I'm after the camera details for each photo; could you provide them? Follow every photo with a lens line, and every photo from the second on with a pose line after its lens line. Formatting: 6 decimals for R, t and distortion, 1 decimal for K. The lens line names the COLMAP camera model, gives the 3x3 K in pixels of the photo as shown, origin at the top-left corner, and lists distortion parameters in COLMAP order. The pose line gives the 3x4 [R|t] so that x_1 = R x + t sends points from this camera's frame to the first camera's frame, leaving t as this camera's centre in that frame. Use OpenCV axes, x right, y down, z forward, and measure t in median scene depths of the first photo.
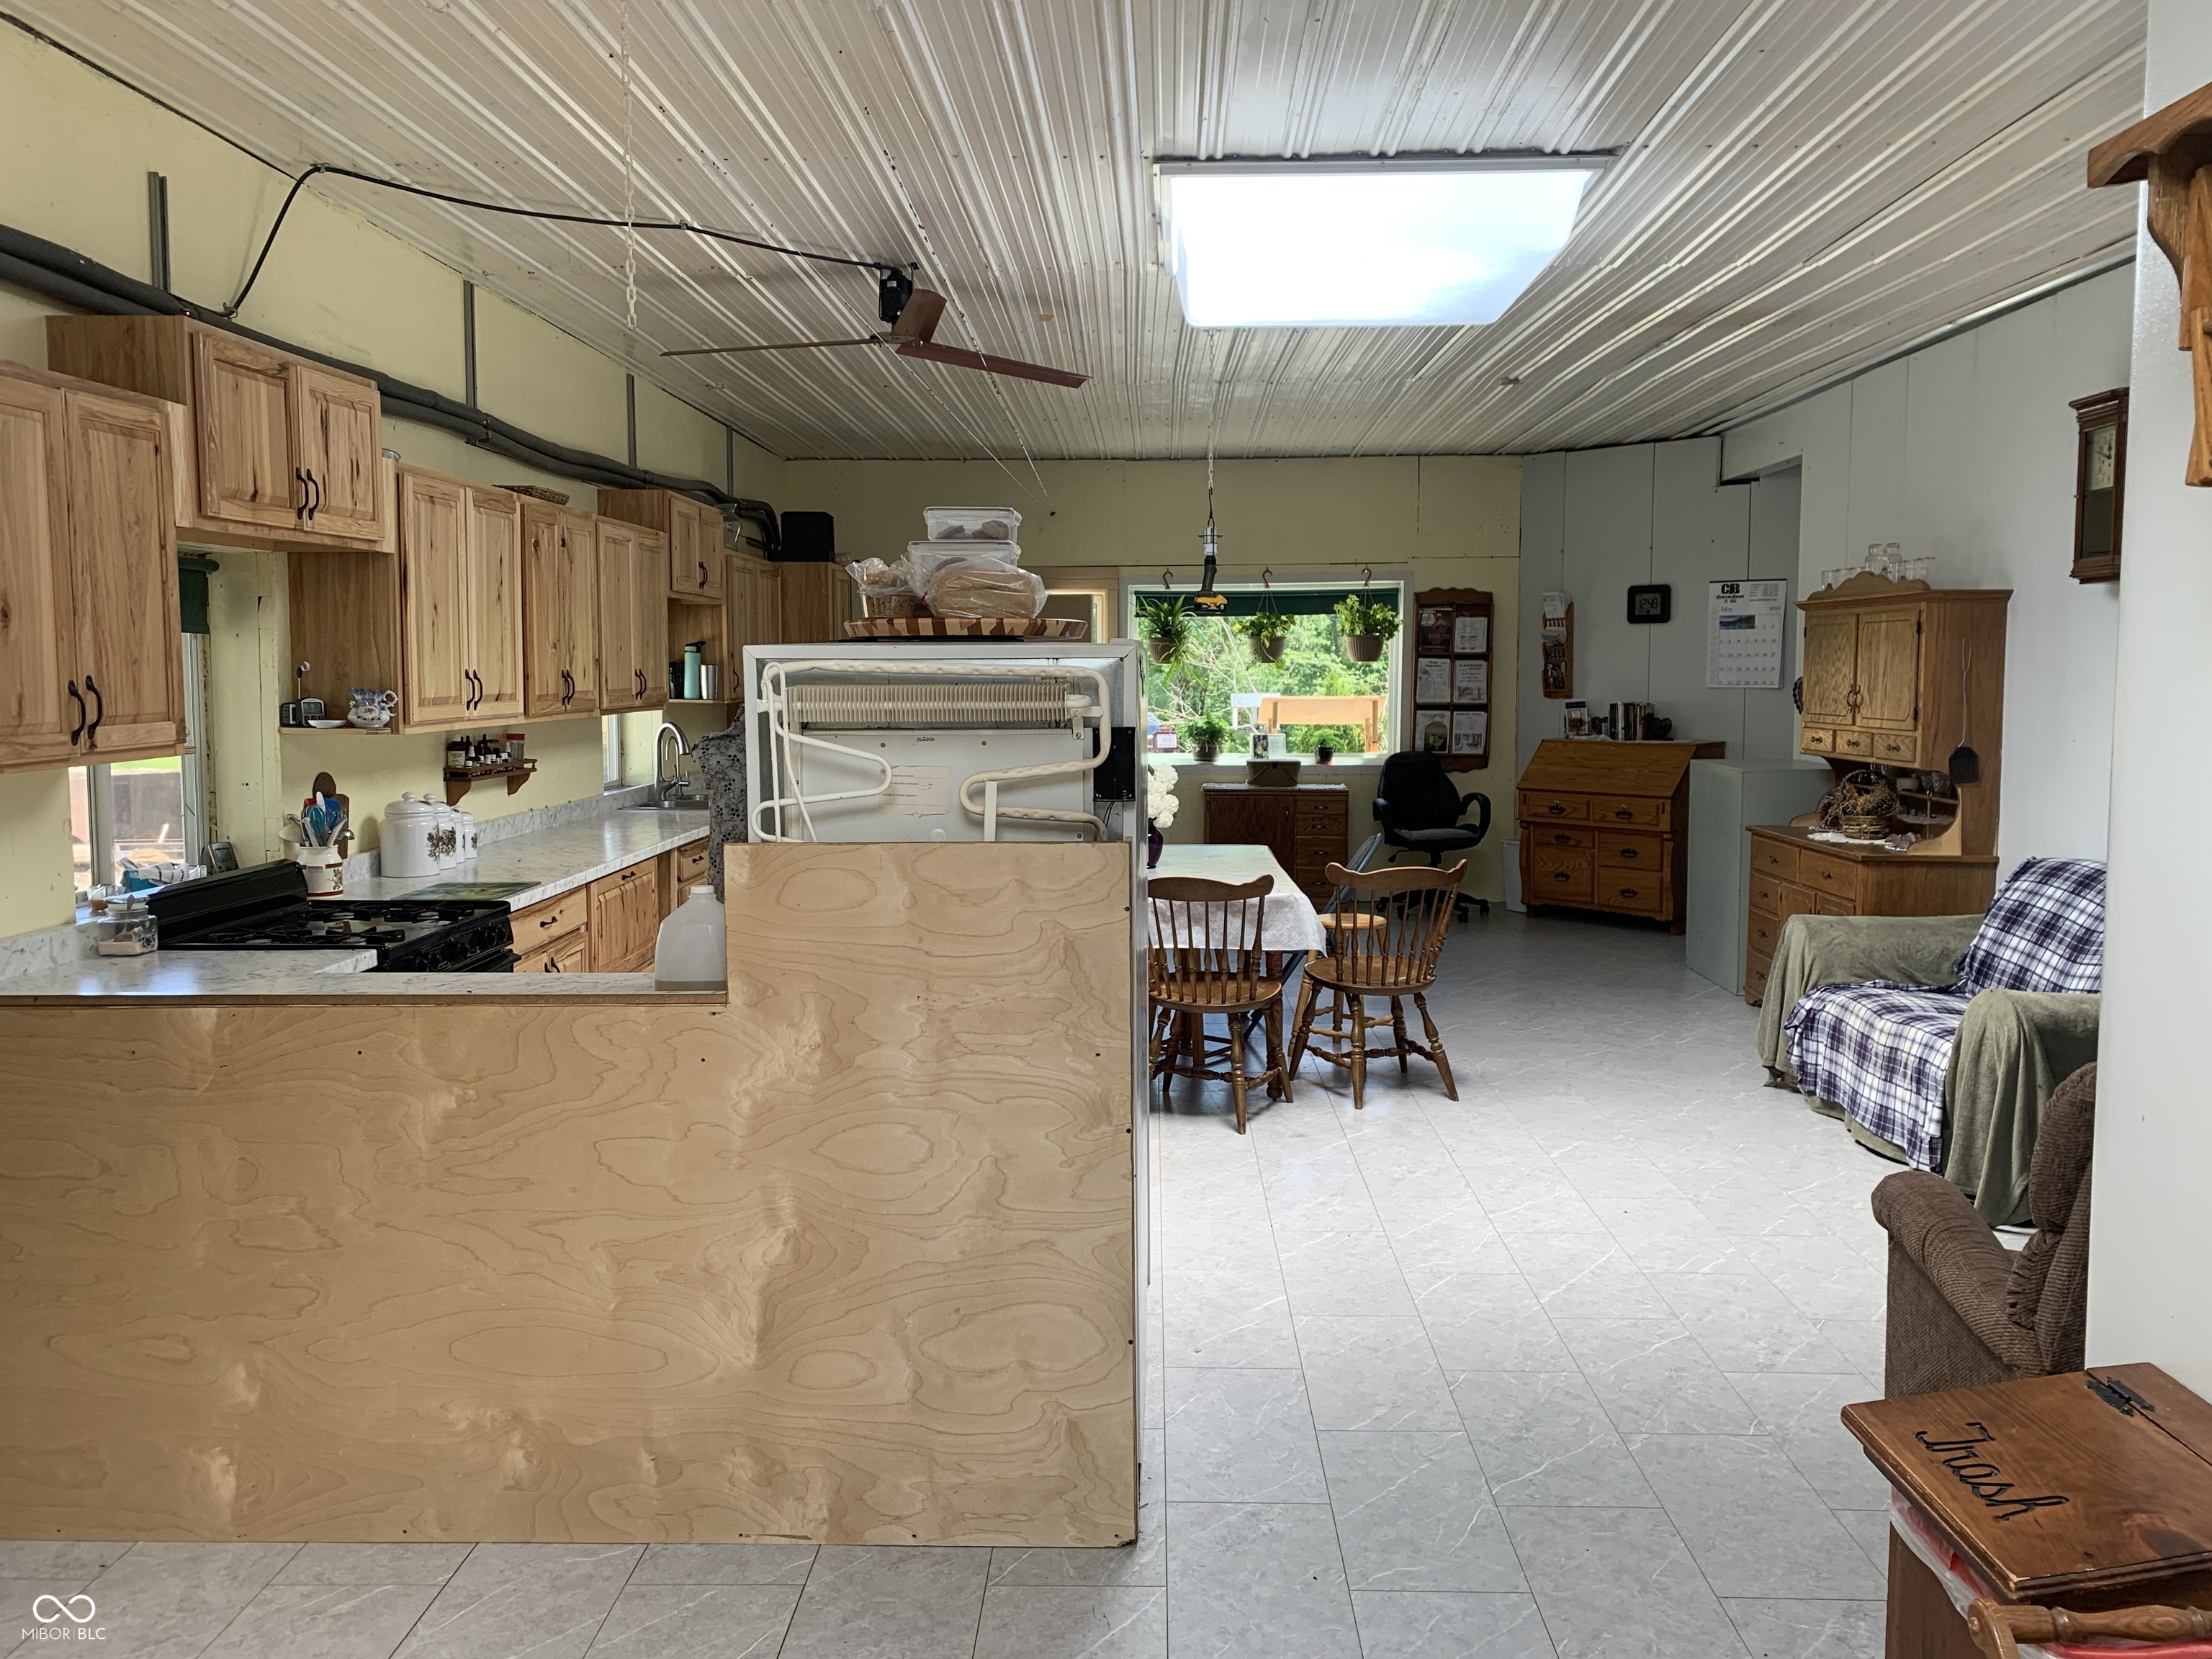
lens RADIAL K [[1746.7, 0, 1105.7], [0, 1746.7, 824.6], [0, 0, 1]] dist [0.000217, 0.000145]
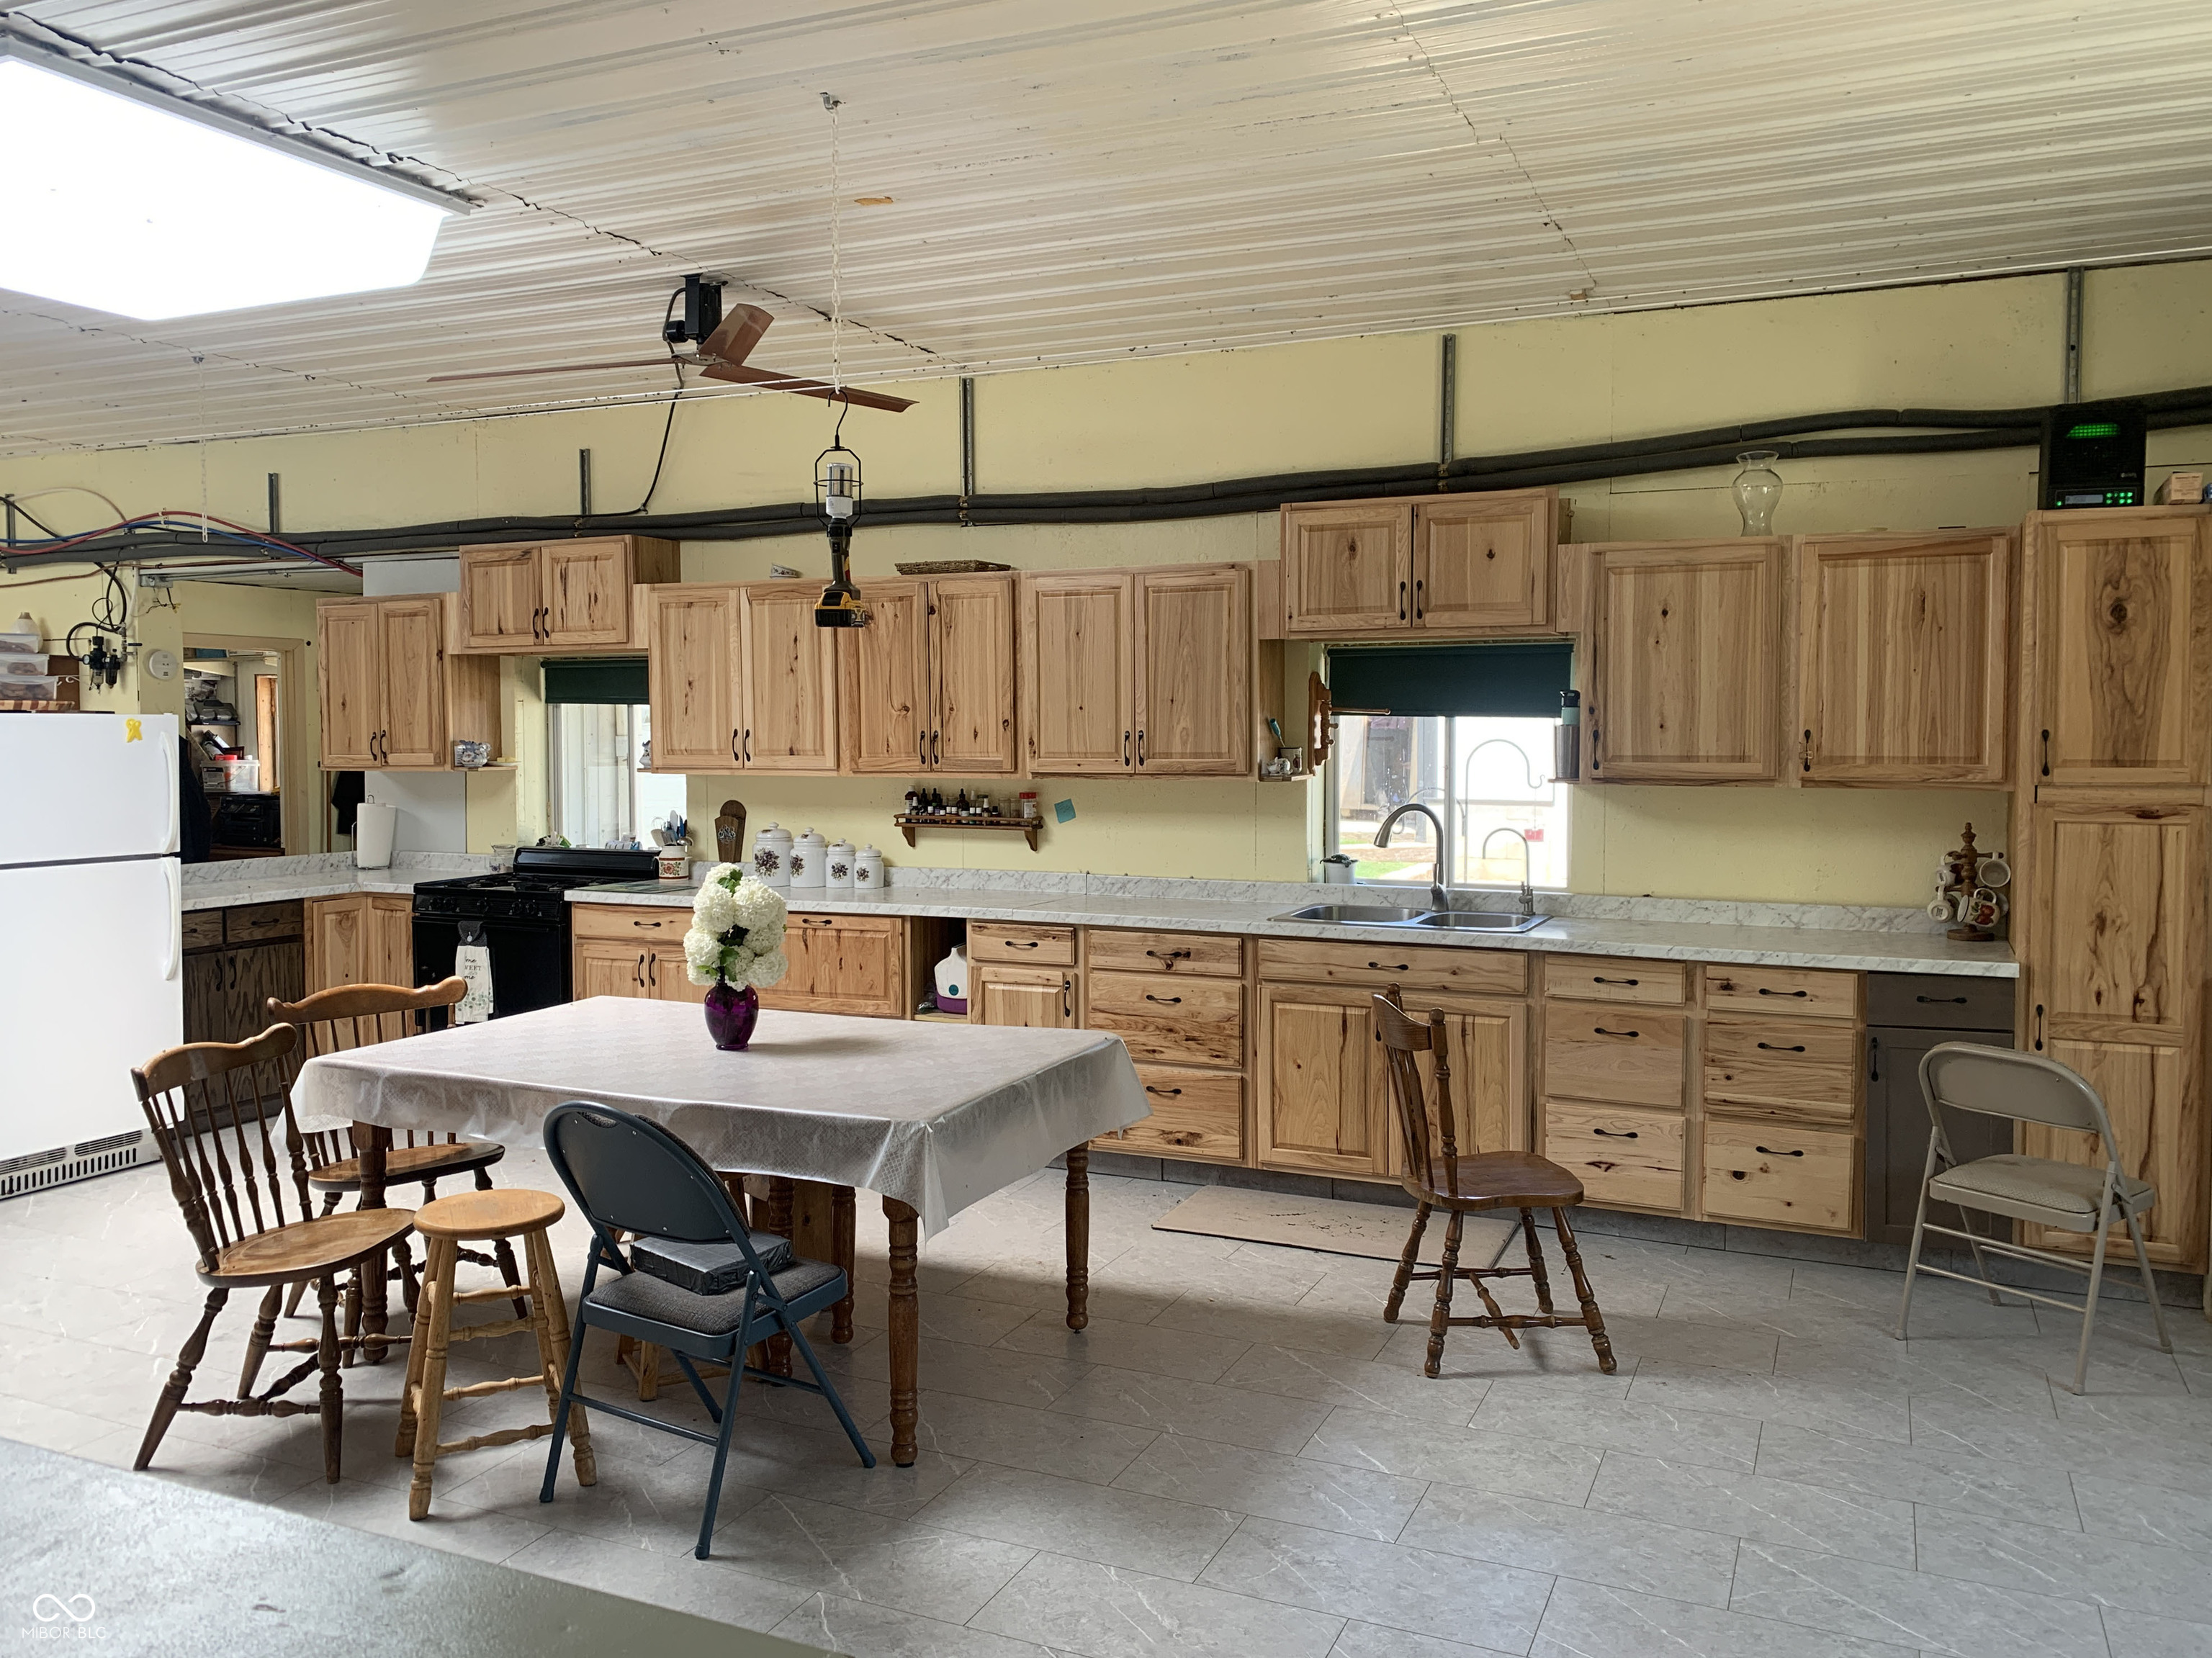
lens RADIAL K [[1746.5, 0, 1107.0], [0, 1746.5, 824.9], [0, 0, 1]] dist [0.000217, 0.000145]
pose [[-0.381048, 0.052938, -0.923038, 0.935743], [-0.080039, 0.992722, 0.089976, -0.199576], [0.921084, 0.108165, -0.374038, 2.243917]]
